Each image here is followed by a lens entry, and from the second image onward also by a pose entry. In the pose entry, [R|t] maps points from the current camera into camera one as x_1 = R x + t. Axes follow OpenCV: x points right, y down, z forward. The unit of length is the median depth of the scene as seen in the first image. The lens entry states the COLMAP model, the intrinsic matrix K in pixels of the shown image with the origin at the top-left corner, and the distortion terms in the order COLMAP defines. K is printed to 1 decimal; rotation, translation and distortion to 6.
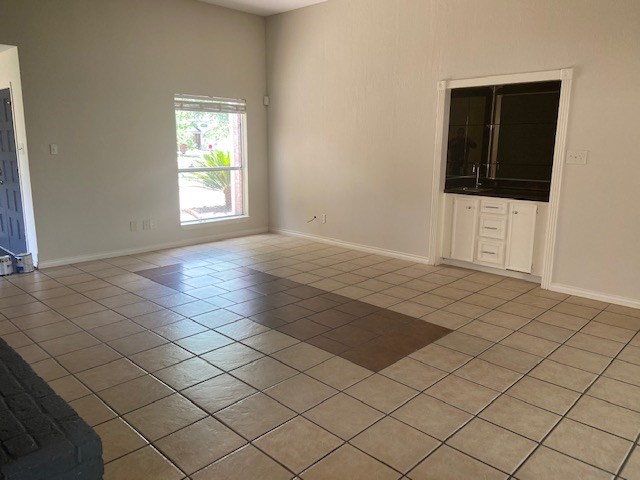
lens RADIAL K [[482.3, 0, 320.0], [0, 482.3, 240.0], [0, 0, 1]] dist [0.096628, -0.148548]
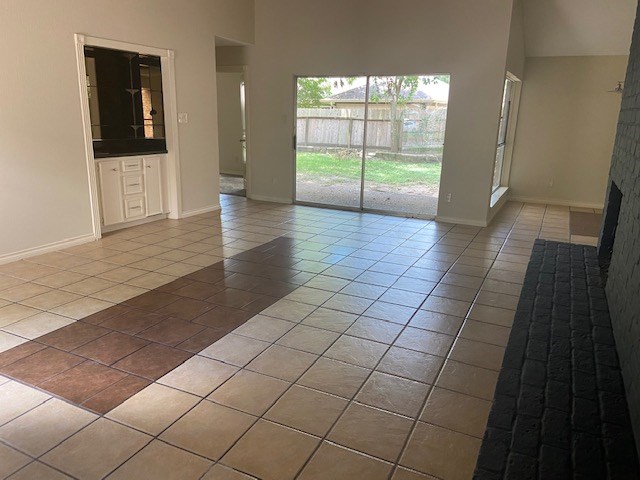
lens RADIAL K [[482.3, 0, 320.0], [0, 482.3, 240.0], [0, 0, 1]] dist [0.096628, -0.148548]
pose [[-0.297642, -0.256145, 0.919673, -0.828754], [0.164081, 0.935274, 0.313593, -0.186624], [-0.940471, 0.244239, -0.236349, 0.914370]]
